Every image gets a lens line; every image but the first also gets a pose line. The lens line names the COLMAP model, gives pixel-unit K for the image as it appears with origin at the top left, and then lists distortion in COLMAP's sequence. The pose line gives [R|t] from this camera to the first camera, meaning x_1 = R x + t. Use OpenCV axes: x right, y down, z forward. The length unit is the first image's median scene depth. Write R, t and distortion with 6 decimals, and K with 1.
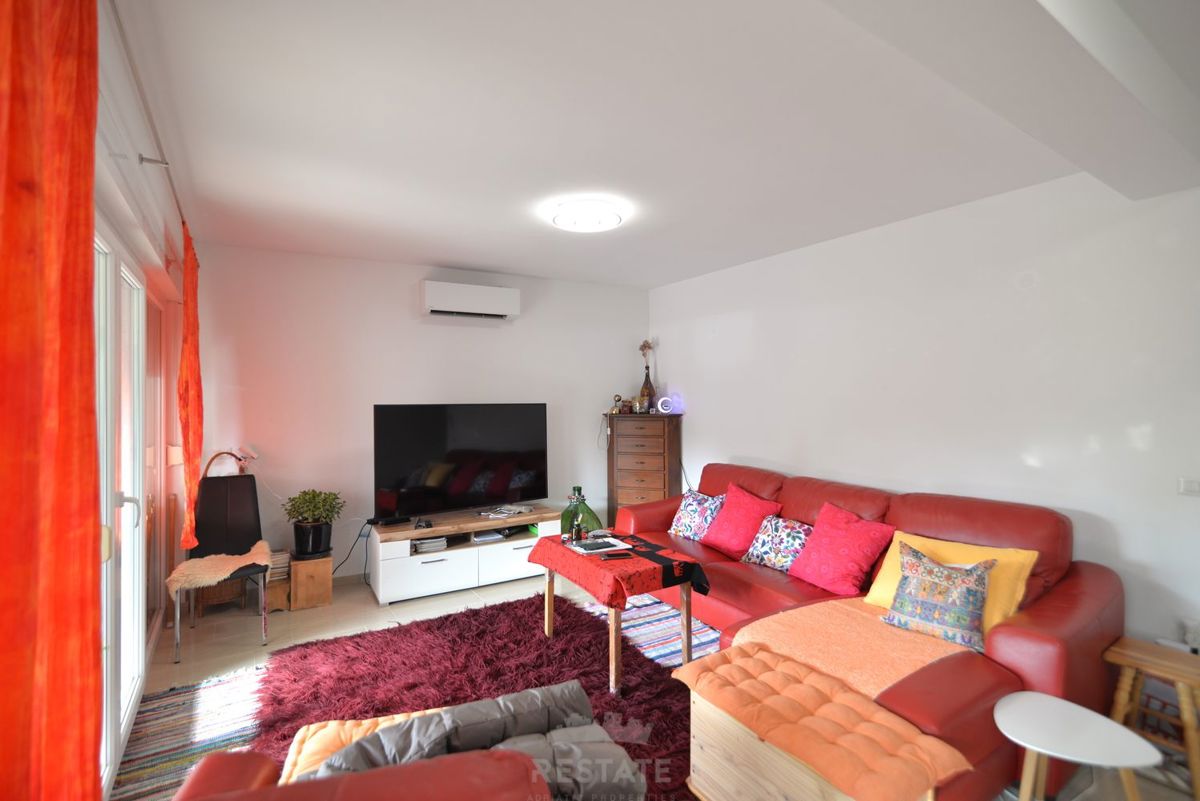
lens RADIAL K [[551.9, 0, 600.0], [0, 551.9, 400.5], [0, 0, 1]] dist [-0.000207, -0.000088]
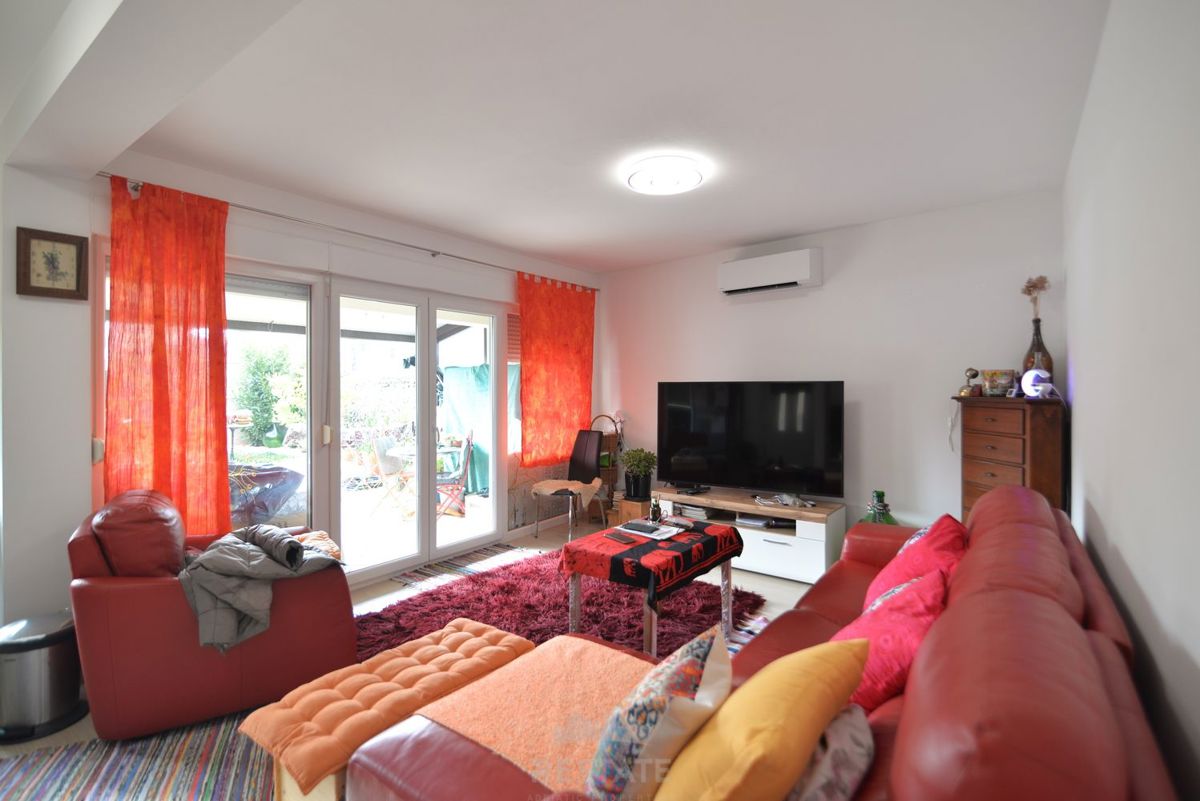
lens RADIAL K [[571.6, 0, 610.3], [0, 571.6, 393.4], [0, 0, 1]] dist [-0.009705, -0.000158]
pose [[0.344824, 0.014380, -0.938557, 0.587649], [-0.000227, 0.999884, 0.015236, 0.011225], [0.938667, -0.005041, 0.344787, 0.402954]]
